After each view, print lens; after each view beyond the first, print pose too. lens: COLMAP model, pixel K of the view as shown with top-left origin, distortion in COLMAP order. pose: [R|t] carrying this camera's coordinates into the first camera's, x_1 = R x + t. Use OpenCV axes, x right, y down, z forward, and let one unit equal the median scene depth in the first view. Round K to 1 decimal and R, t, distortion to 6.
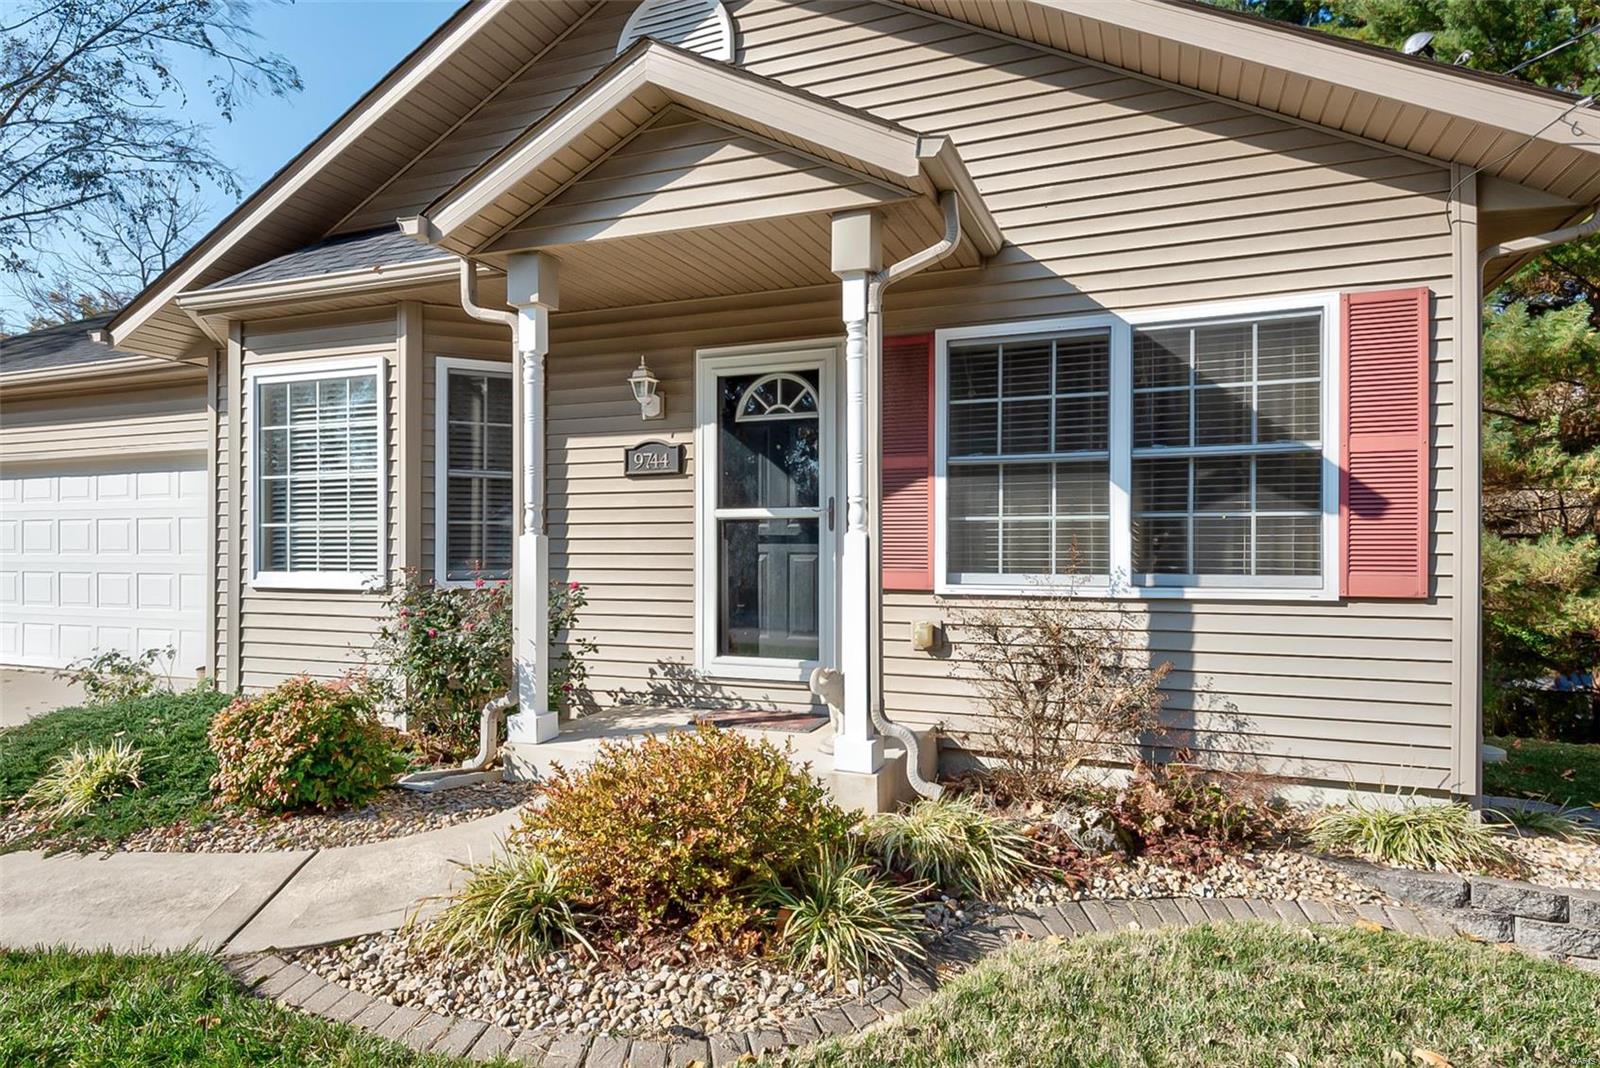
lens RADIAL K [[901.9, 0, 800.0], [0, 901.9, 534.0], [0, 0, 1]] dist [0.034236, -0.021990]
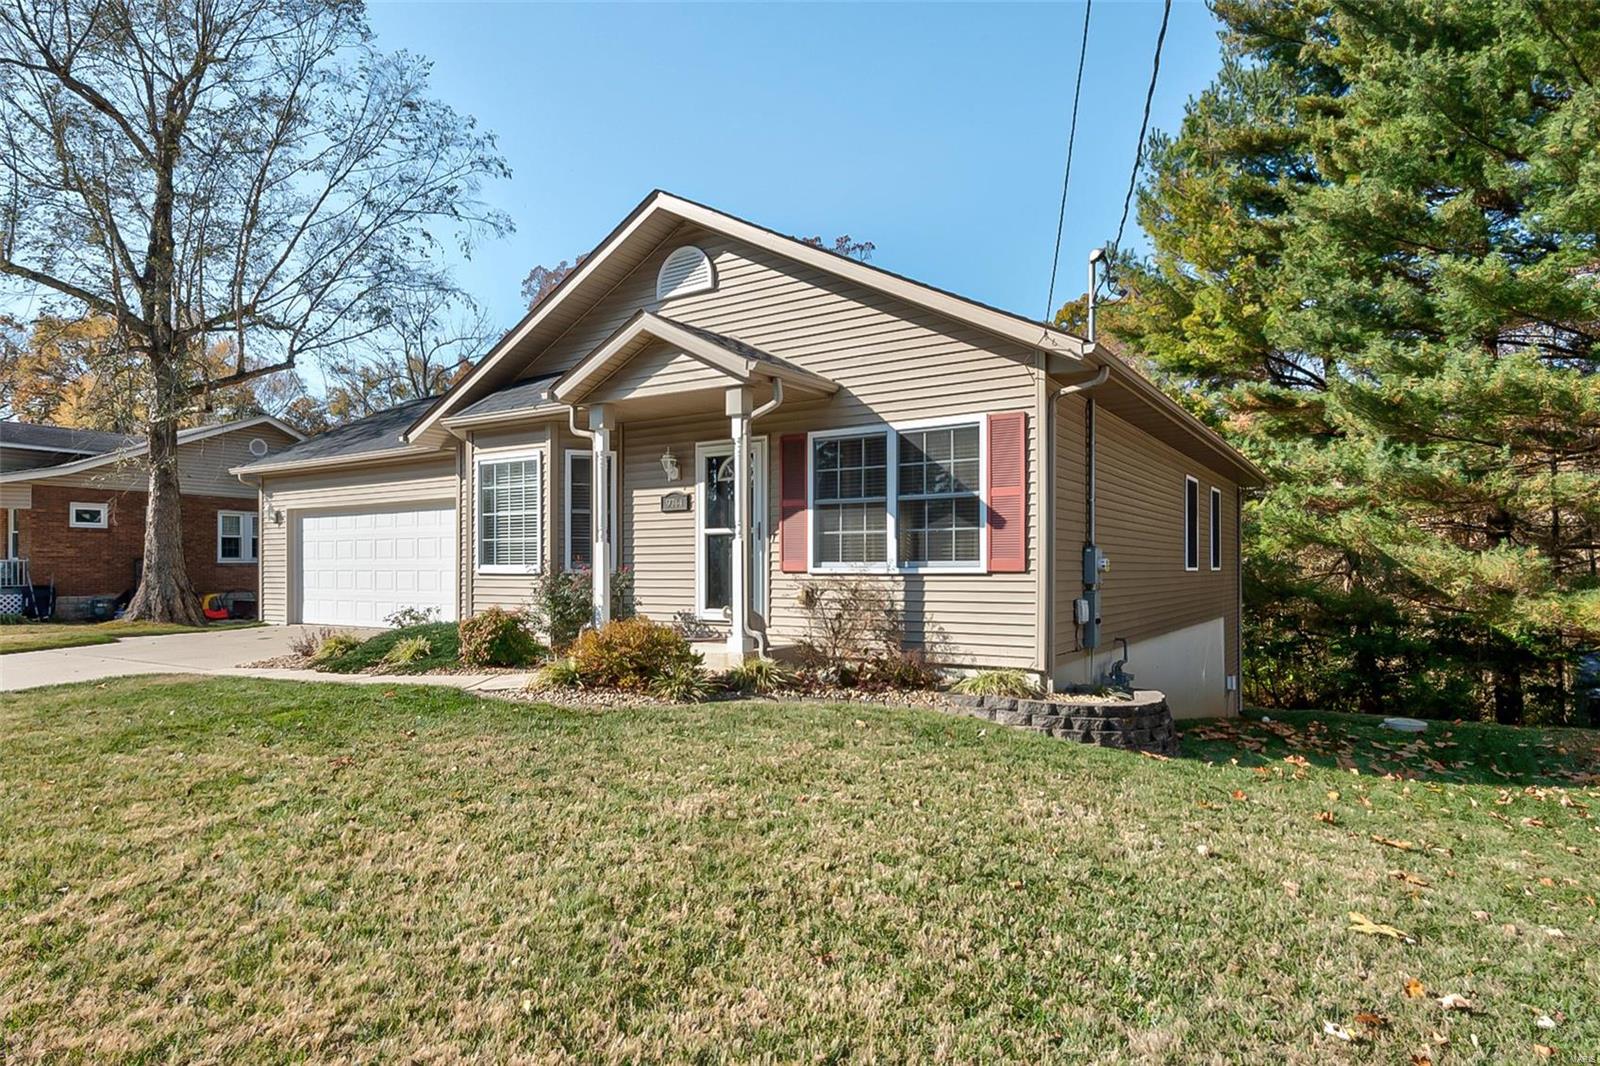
lens RADIAL K [[847.6, 0, 807.5], [0, 847.6, 552.5], [0, 0, 1]] dist [0.008750, -0.000031]
pose [[0.983716, -0.004057, -0.179683, 0.468218], [0.003547, 0.999989, -0.003159, 0.029325], [0.179693, 0.002470, 0.983720, -0.734446]]
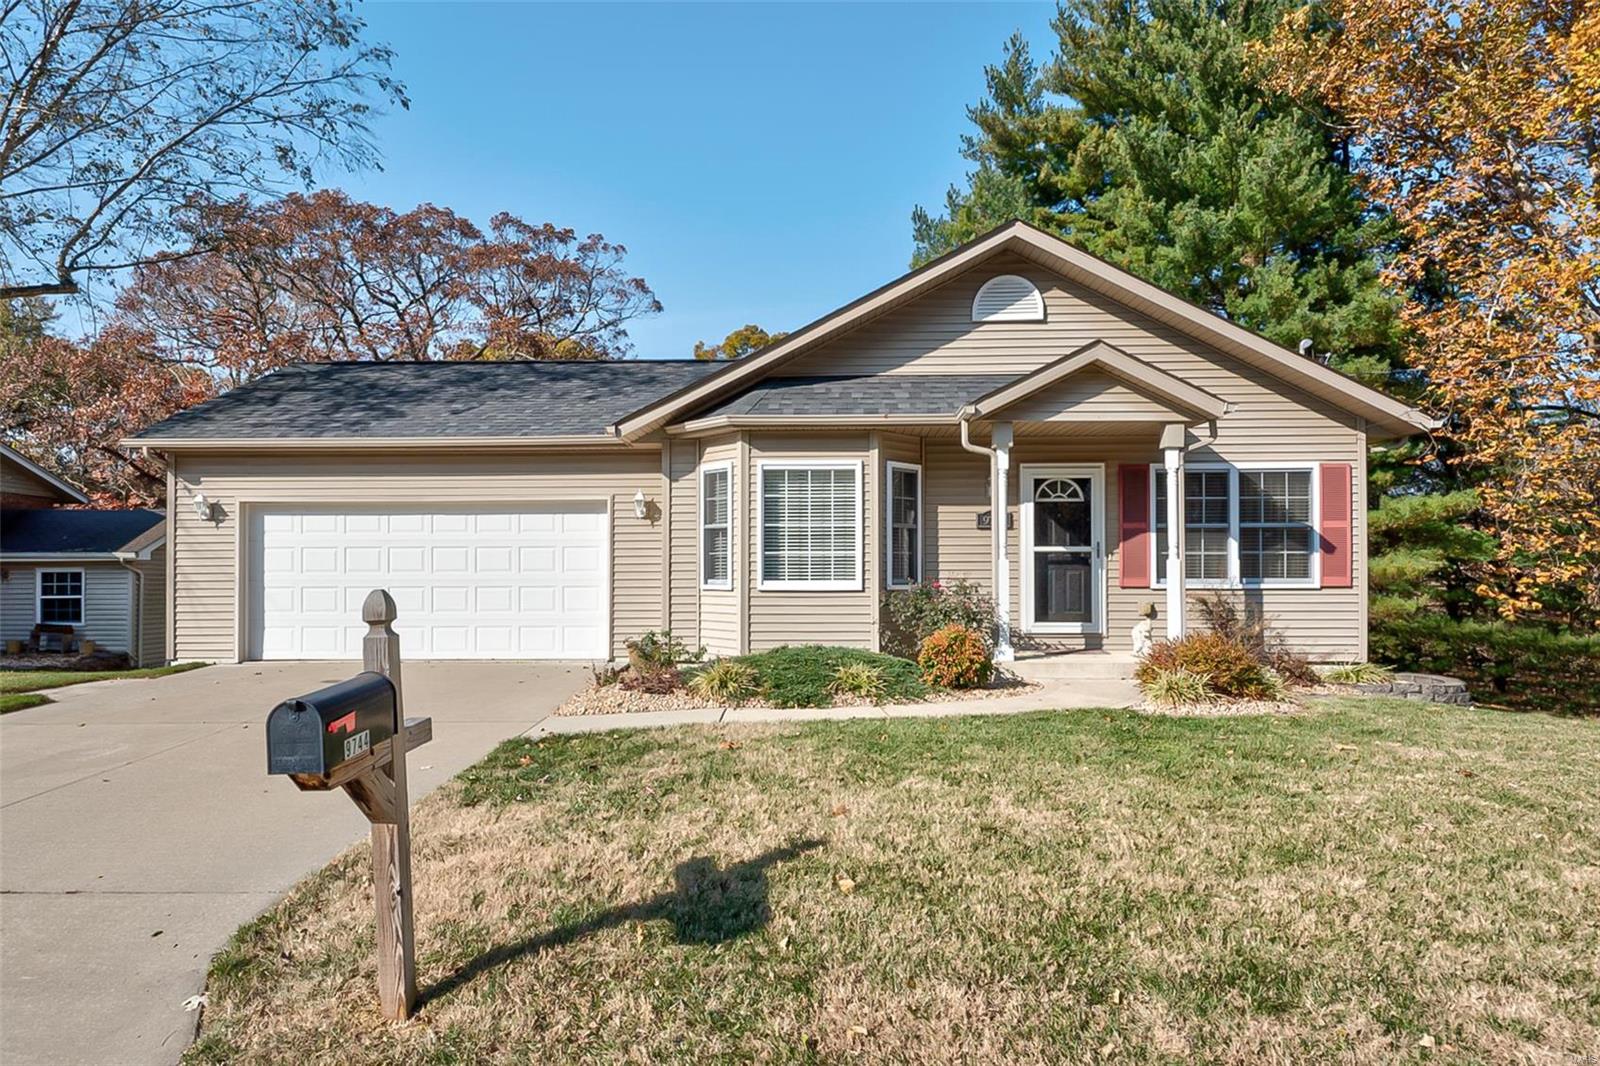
lens RADIAL K [[847.6, 0, 807.5], [0, 847.6, 552.5], [0, 0, 1]] dist [0.008750, -0.000031]
pose [[0.946600, 0.008906, 0.322288, -1.260871], [-0.004477, 0.999885, -0.014482, 0.014853], [-0.322380, 0.012266, 0.946531, -0.628639]]
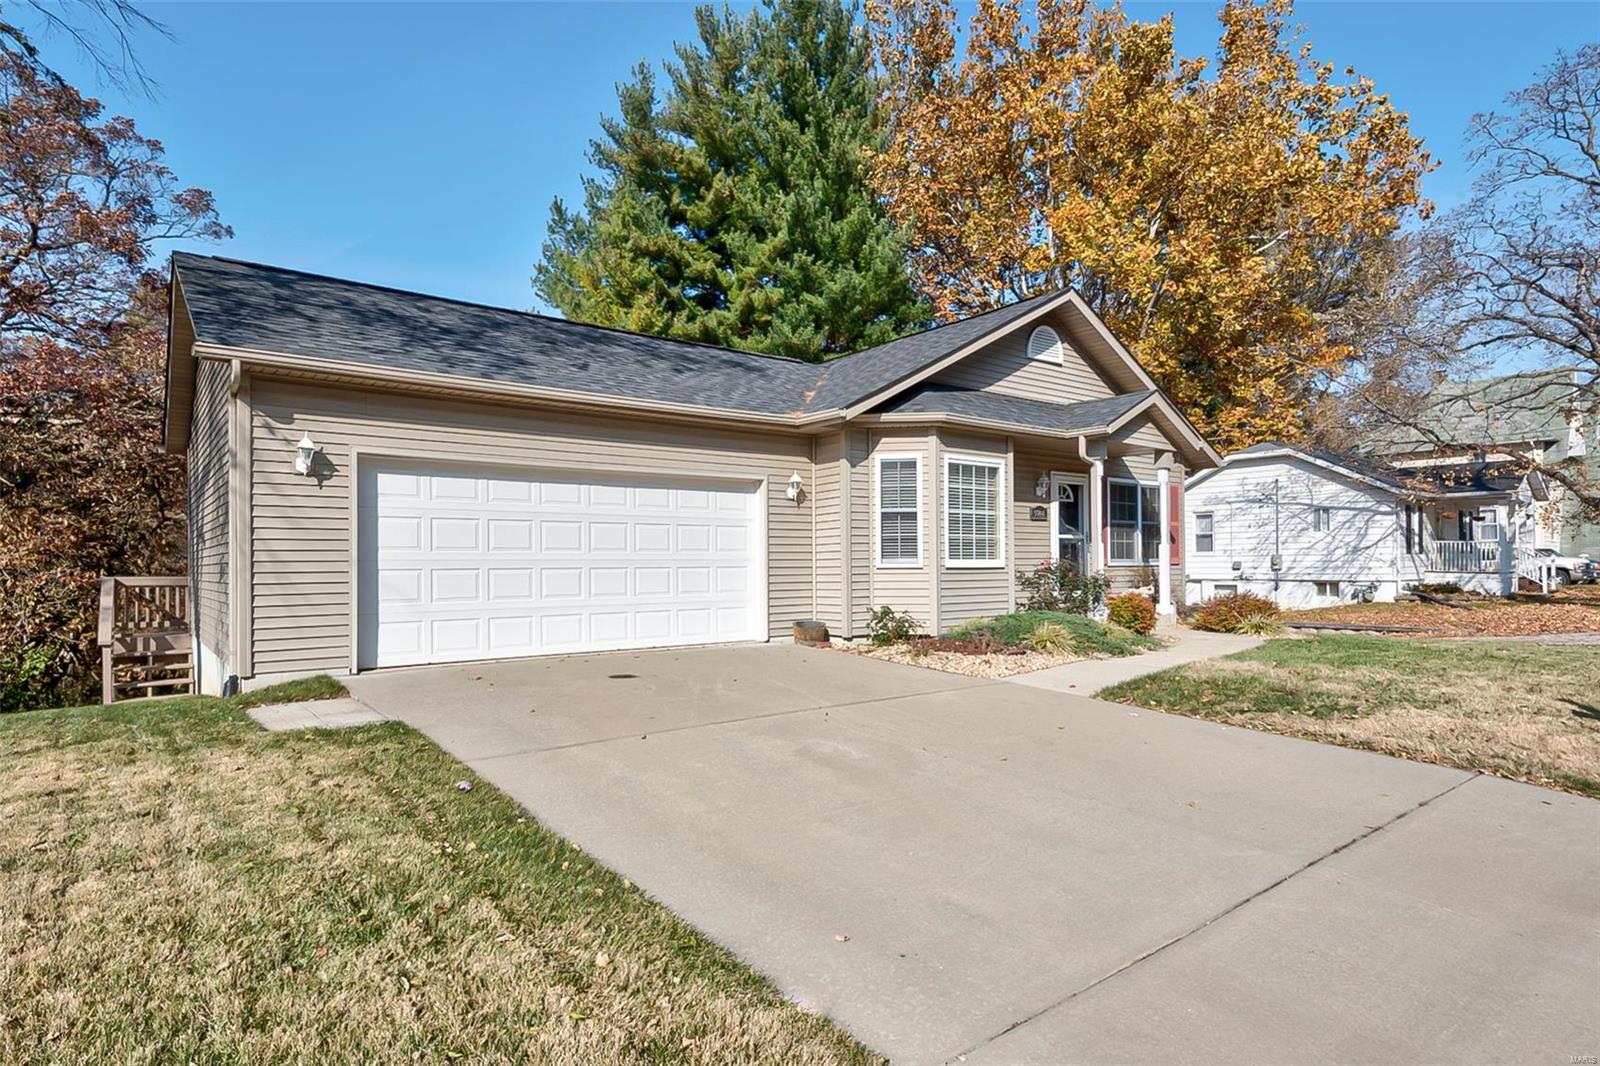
lens RADIAL K [[823.7, 0, 735.0], [0, 823.7, 557.2], [0, 0, 1]] dist [0.003433, 0.000430]
pose [[0.566917, 0.006813, 0.823746, -2.826390], [-0.005694, 0.999974, -0.004353, 0.058362], [-0.823755, -0.002222, 0.566942, 0.468654]]
